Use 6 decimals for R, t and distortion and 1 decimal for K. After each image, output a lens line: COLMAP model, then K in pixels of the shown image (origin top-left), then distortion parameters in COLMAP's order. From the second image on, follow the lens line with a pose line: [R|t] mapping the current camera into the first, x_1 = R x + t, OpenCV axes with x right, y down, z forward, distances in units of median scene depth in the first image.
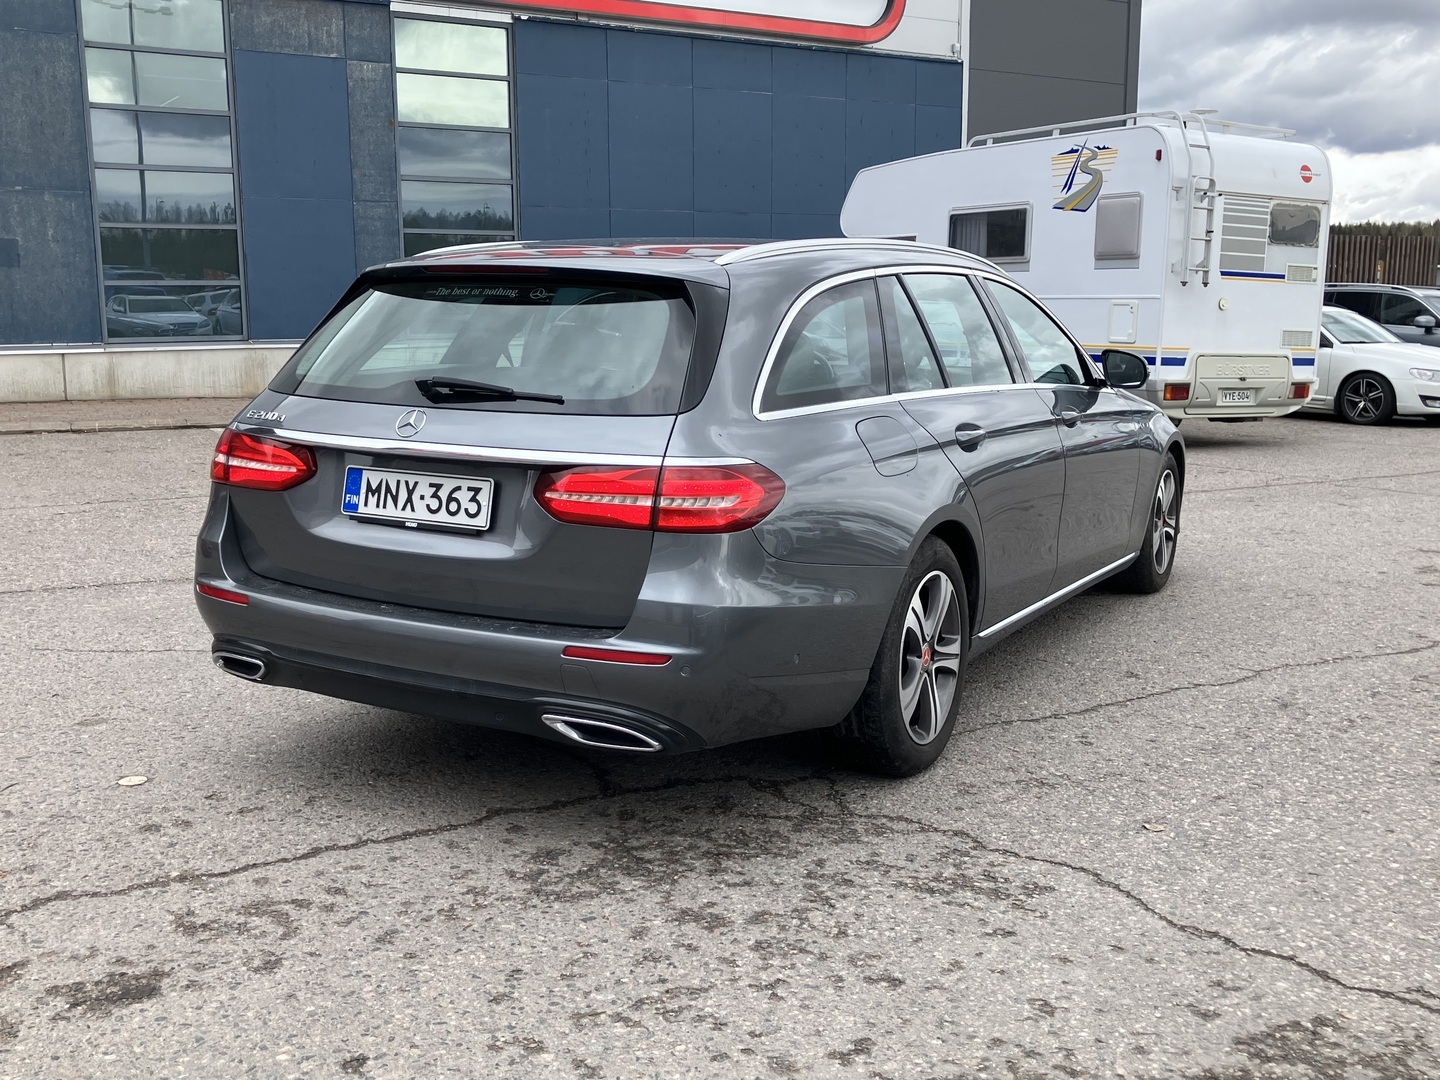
lens RADIAL K [[1406.8, 0, 720.0], [0, 1406.8, 540.0], [0, 0, 1]] dist [0.020369, 0.005964]
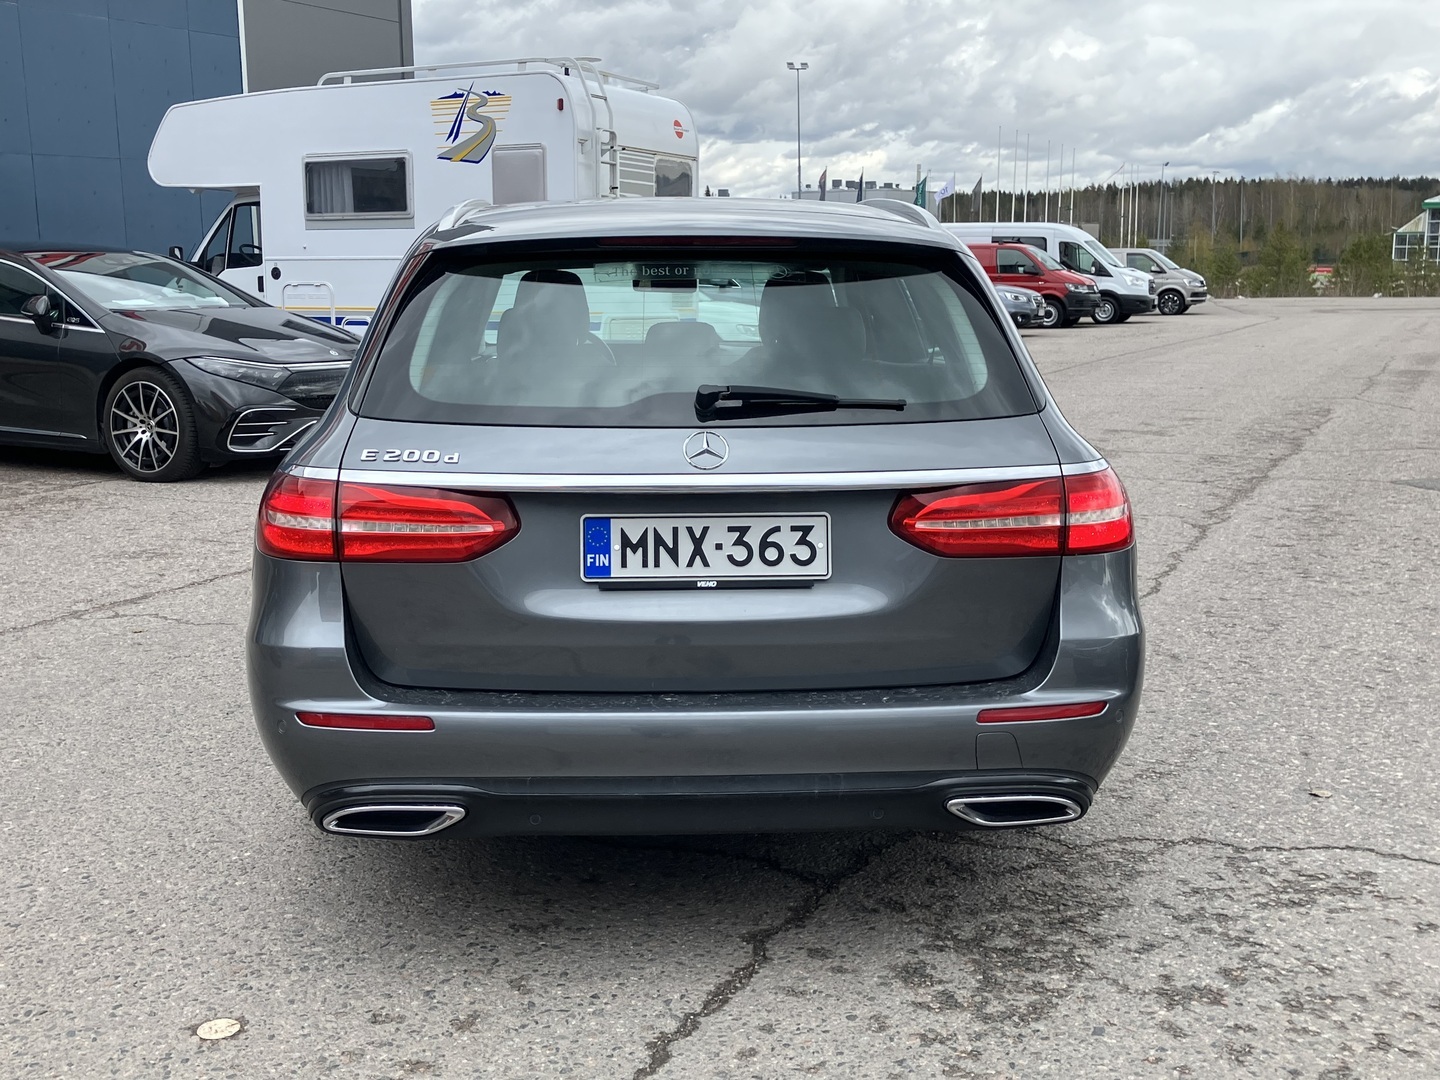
lens RADIAL K [[1538.1, 0, 657.8], [0, 1538.1, 539.1], [0, 0, 1]] dist [0.079304, -0.226085]
pose [[0.849164, -0.108609, 0.516841, -0.657387], [0.102057, 0.993926, 0.041184, -0.070783], [-0.518175, 0.017775, 0.855090, 0.311062]]
